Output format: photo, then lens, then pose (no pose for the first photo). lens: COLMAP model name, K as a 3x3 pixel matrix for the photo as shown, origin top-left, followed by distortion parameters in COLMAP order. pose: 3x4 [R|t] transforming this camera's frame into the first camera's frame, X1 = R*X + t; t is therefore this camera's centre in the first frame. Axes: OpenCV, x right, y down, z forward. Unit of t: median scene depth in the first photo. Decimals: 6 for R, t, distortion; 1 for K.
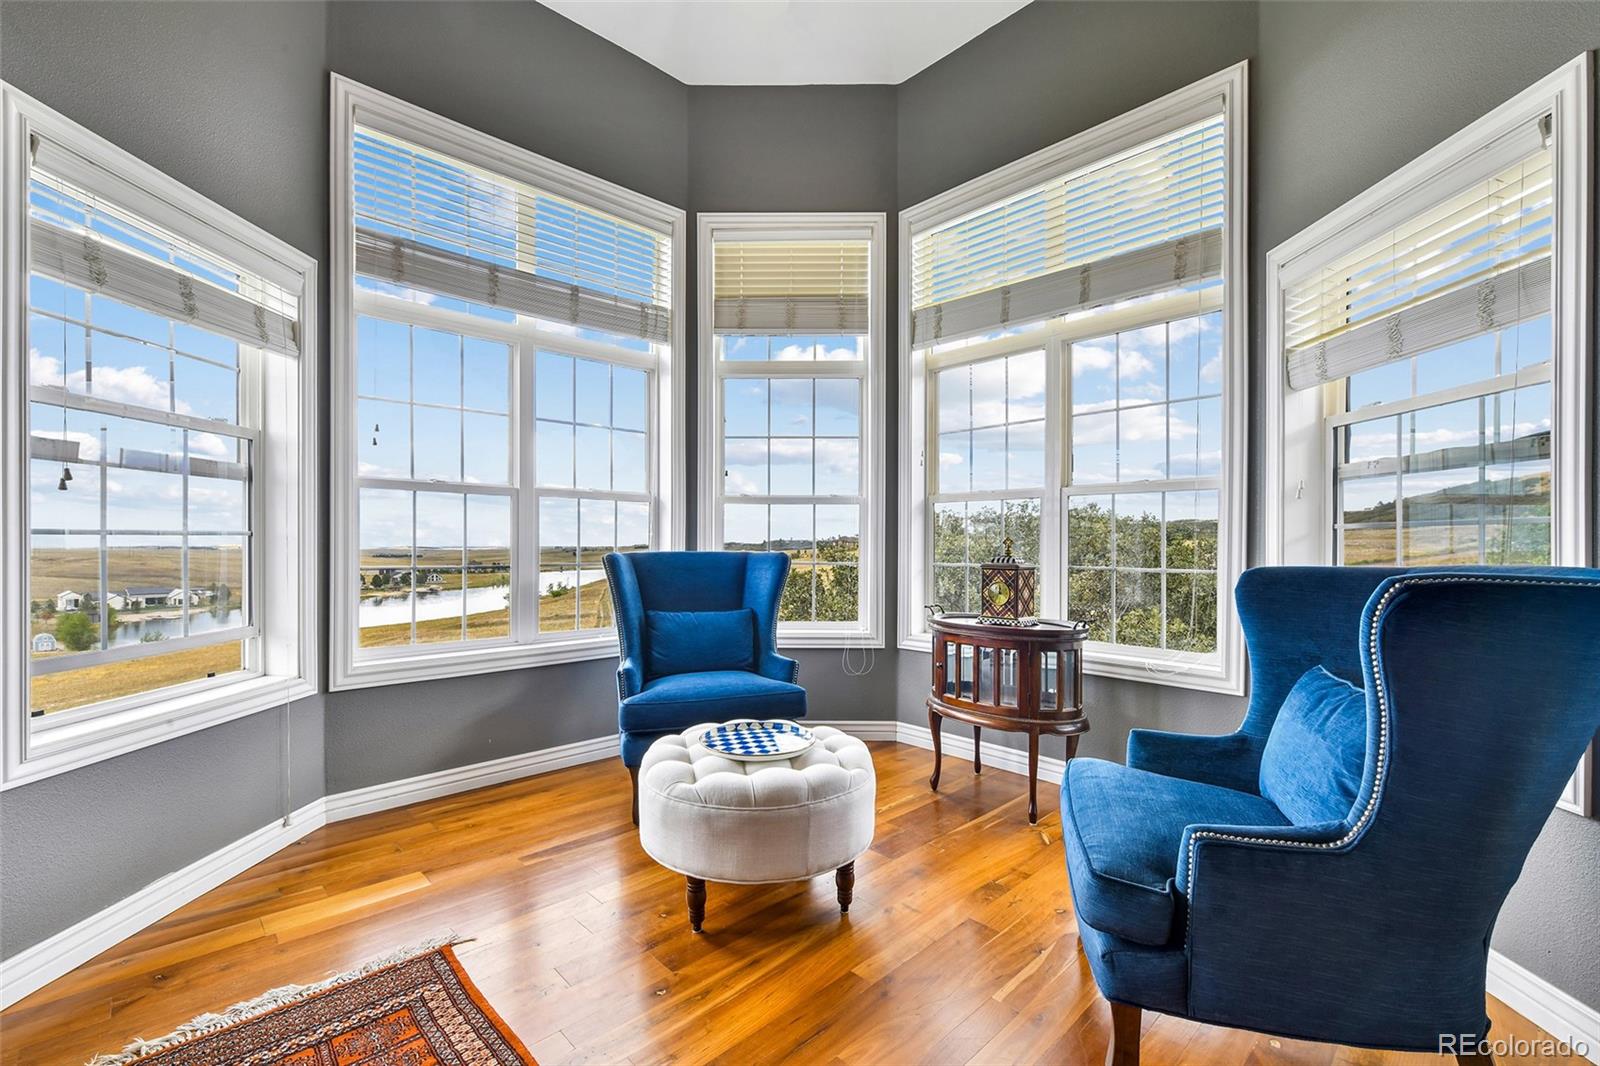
lens RADIAL K [[715.3, 0, 800.7], [0, 715.3, 543.4], [0, 0, 1]] dist [0.003101, 0.000665]
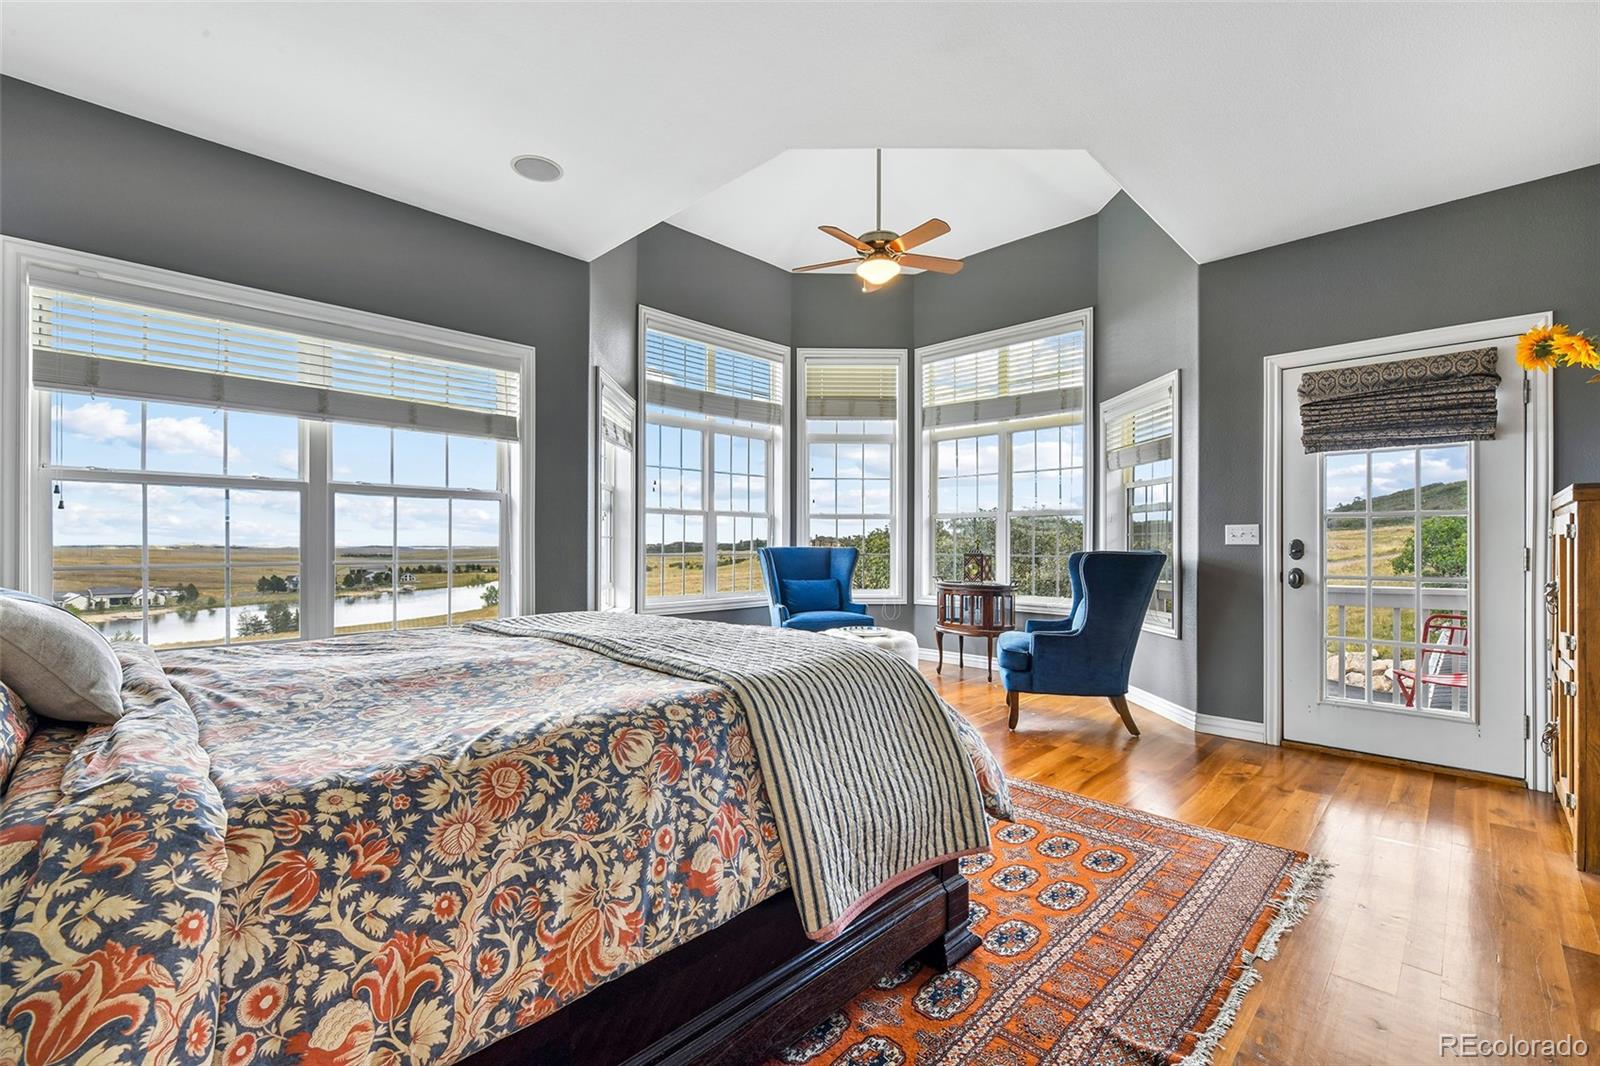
lens RADIAL K [[715.3, 0, 796.7], [0, 715.3, 530.5], [0, 0, 1]] dist [0.003101, 0.000665]
pose [[0.999626, 0.002008, 0.027258, -0.192642], [-0.001516, 0.999836, -0.018058, 0.002634], [-0.027289, 0.018010, 0.999465, -0.701816]]
